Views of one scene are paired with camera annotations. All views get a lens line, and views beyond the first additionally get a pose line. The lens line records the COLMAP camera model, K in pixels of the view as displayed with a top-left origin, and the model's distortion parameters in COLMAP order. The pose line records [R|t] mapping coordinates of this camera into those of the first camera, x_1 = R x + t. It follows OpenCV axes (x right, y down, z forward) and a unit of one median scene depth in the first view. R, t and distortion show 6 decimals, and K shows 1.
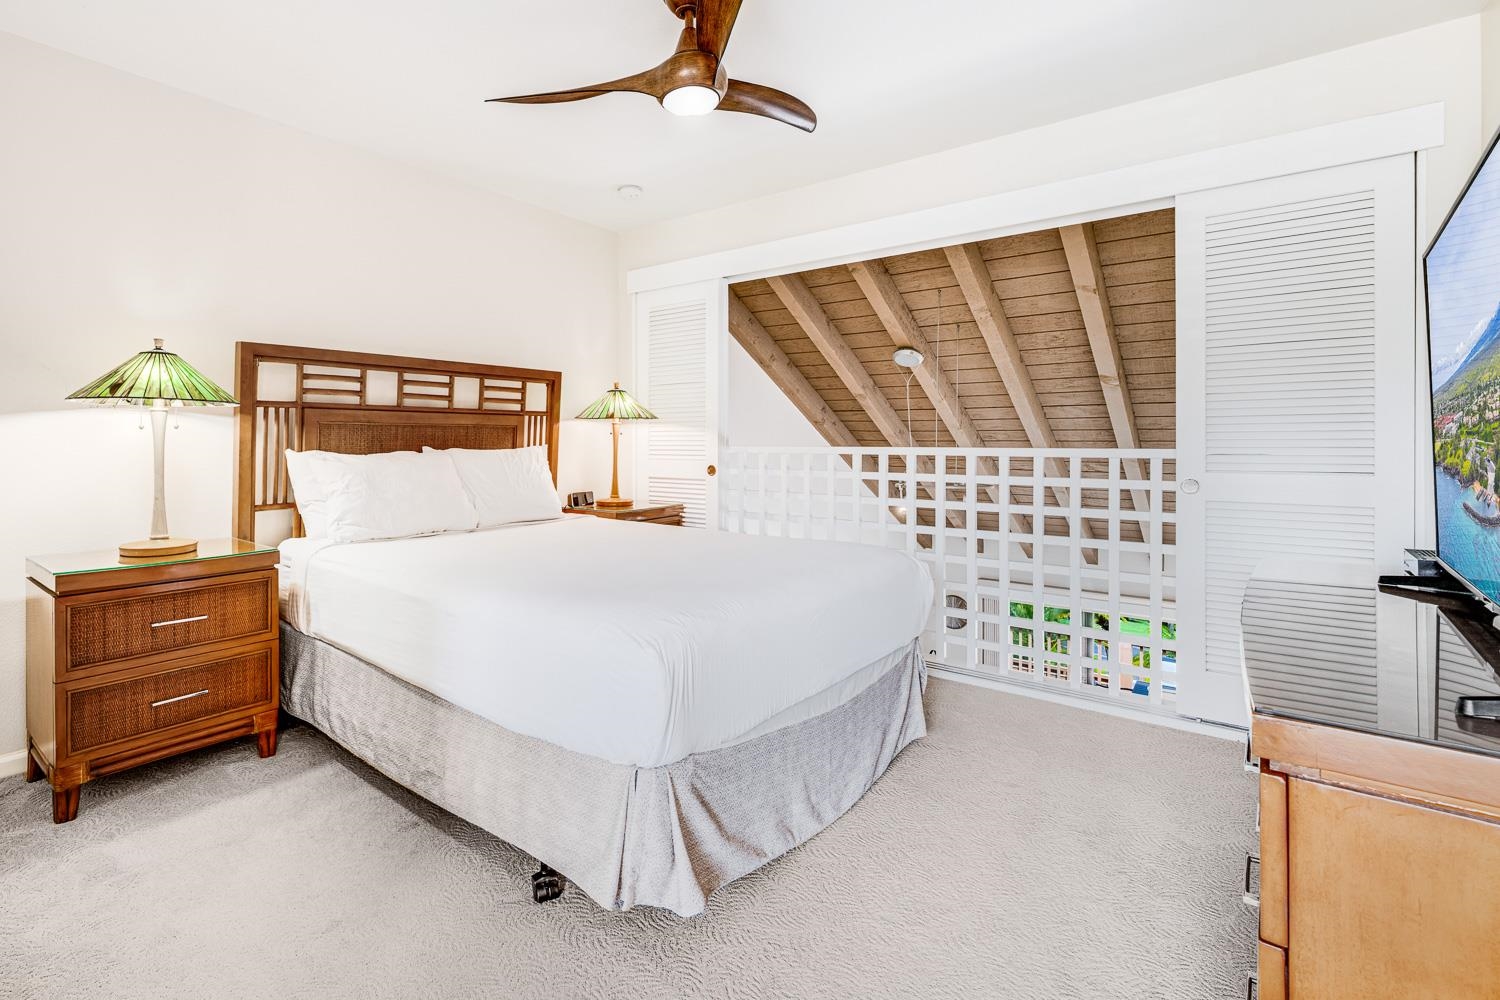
lens RADIAL K [[737.6, 0, 618.8], [0, 737.6, 441.4], [0, 0, 1]] dist [-0.001448, -0.000128]
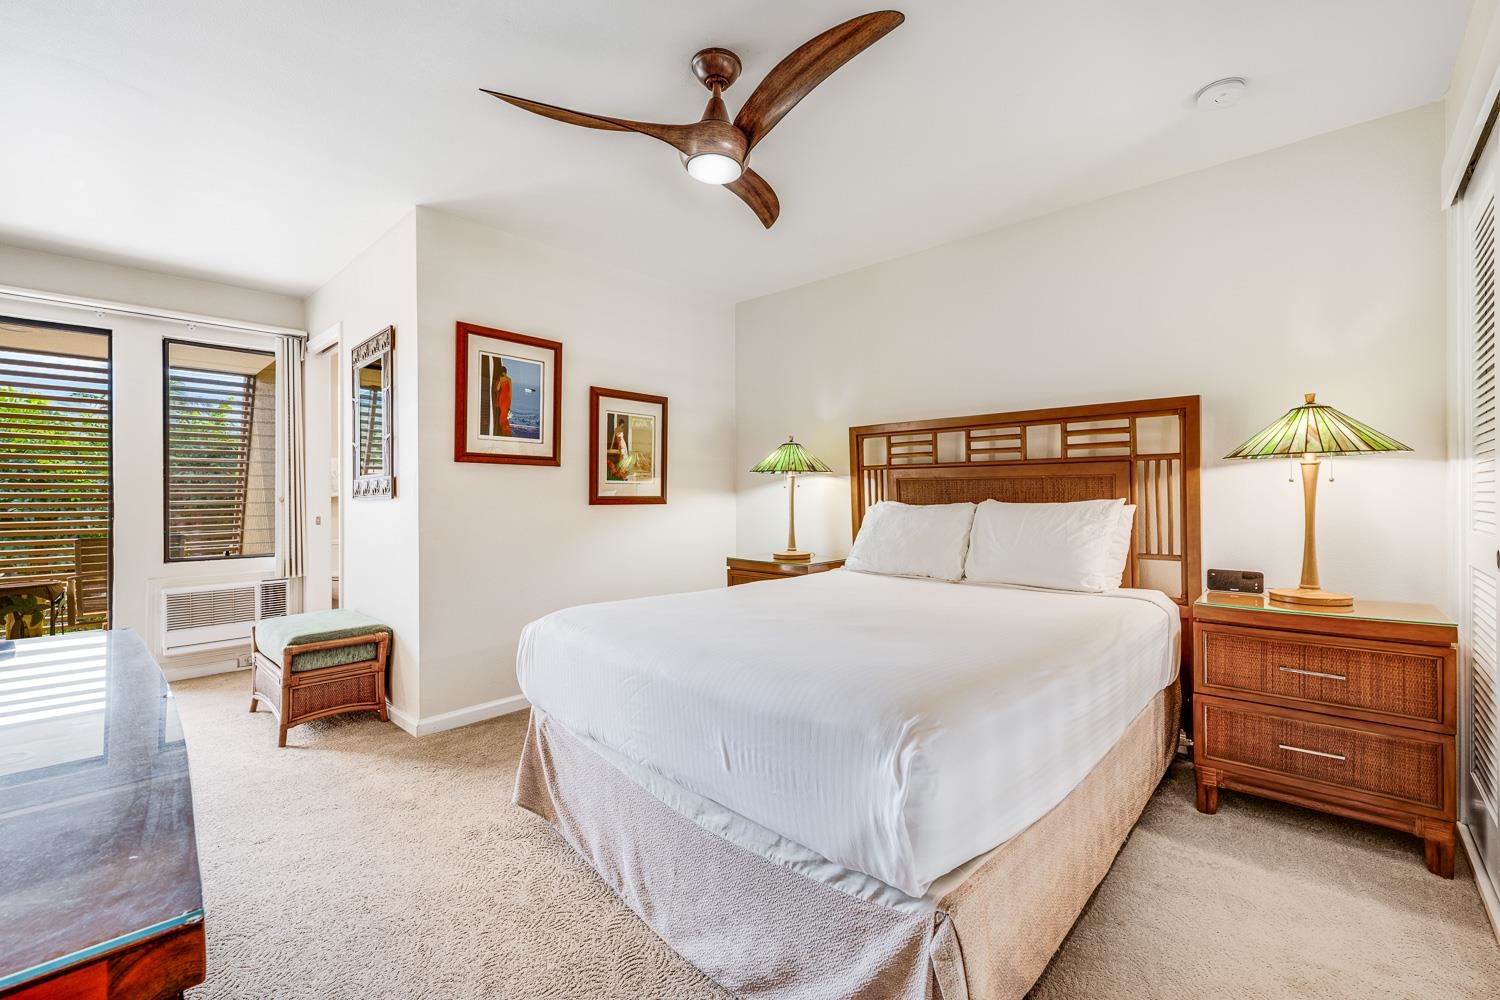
lens RADIAL K [[618.9, 0, 750.0], [0, 618.9, 500.0], [0, 0, 1]] dist [-0.000428, -0.000075]
pose [[-0.017357, 0.008905, -0.999810, 0.591394], [0.003556, 0.999955, 0.008845, -0.000554], [0.999843, -0.003402, -0.017388, 0.655231]]
